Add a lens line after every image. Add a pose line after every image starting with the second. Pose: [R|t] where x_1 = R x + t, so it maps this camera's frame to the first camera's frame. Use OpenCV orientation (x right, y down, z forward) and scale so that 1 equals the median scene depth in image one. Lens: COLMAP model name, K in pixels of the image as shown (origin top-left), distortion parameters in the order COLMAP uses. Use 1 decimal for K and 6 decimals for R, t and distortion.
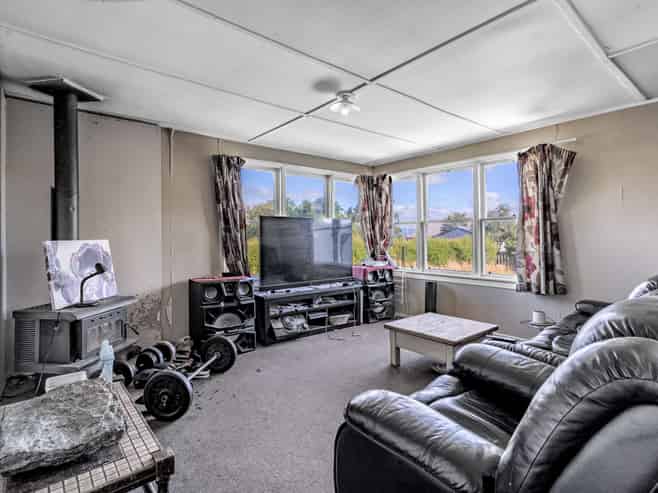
lens RADIAL K [[338.3, 0, 329.0], [0, 338.3, 246.5], [0, 0, 1]] dist [-0.001177, 0.000474]
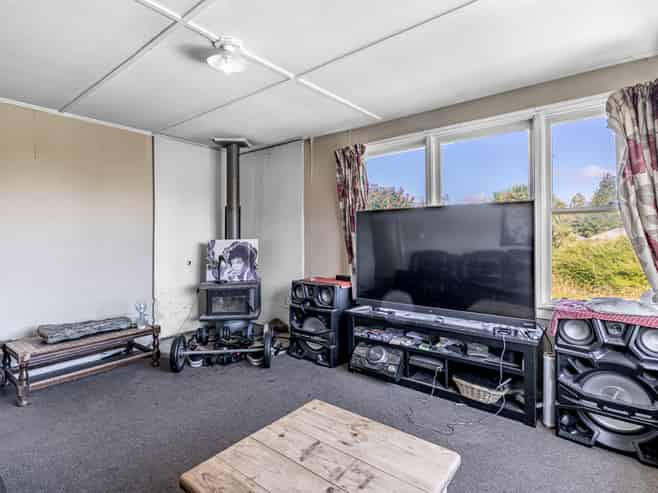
lens RADIAL K [[338.3, 0, 329.0], [0, 338.3, 246.5], [0, 0, 1]] dist [-0.001177, 0.000474]
pose [[0.228225, 0.031579, -0.973096, 0.570288], [-0.021765, 0.999390, 0.027327, -0.025878], [0.973365, 0.014943, 0.228773, 0.741446]]
